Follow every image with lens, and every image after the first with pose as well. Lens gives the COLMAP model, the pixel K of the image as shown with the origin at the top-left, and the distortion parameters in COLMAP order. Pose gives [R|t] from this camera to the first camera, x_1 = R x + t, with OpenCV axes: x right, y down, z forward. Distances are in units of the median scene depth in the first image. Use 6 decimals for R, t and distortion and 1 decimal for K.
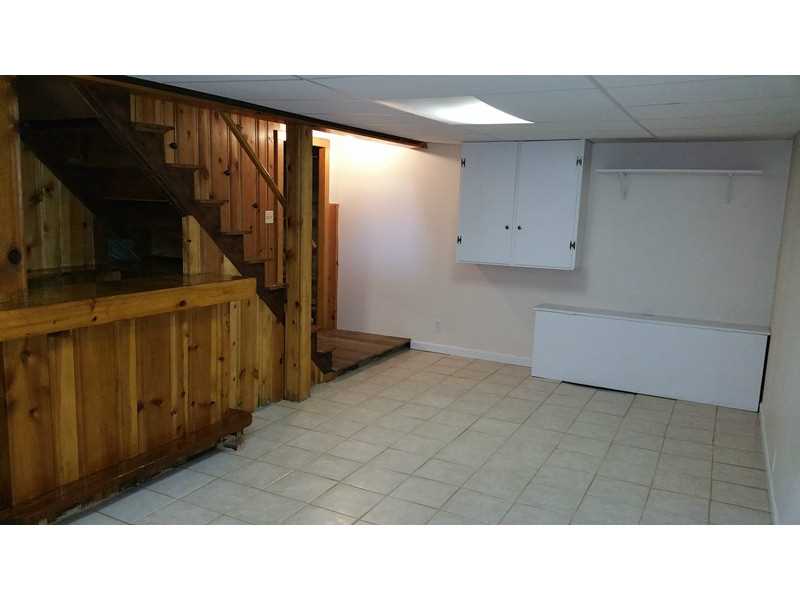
lens RADIAL K [[615.9, 0, 400.0], [0, 615.9, 300.0], [0, 0, 1]] dist [-0.000197, -0.000373]
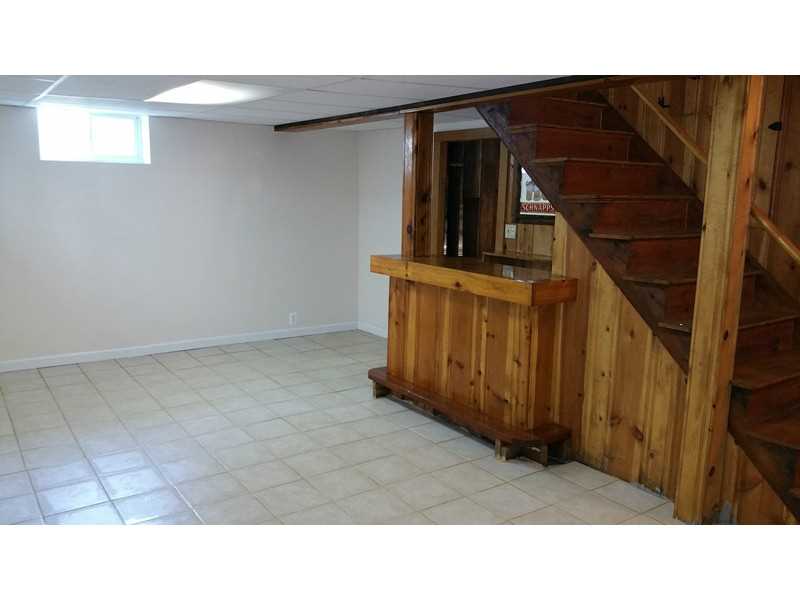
lens RADIAL K [[663.8, 0, 400.0], [0, 663.8, 300.0], [0, 0, 1]] dist [0.050312, -0.000903]
pose [[-0.476993, 0.107736, -0.872279, 0.728197], [-0.161183, 0.964904, 0.207317, -0.192714], [0.864001, 0.239485, -0.442888, 1.369515]]
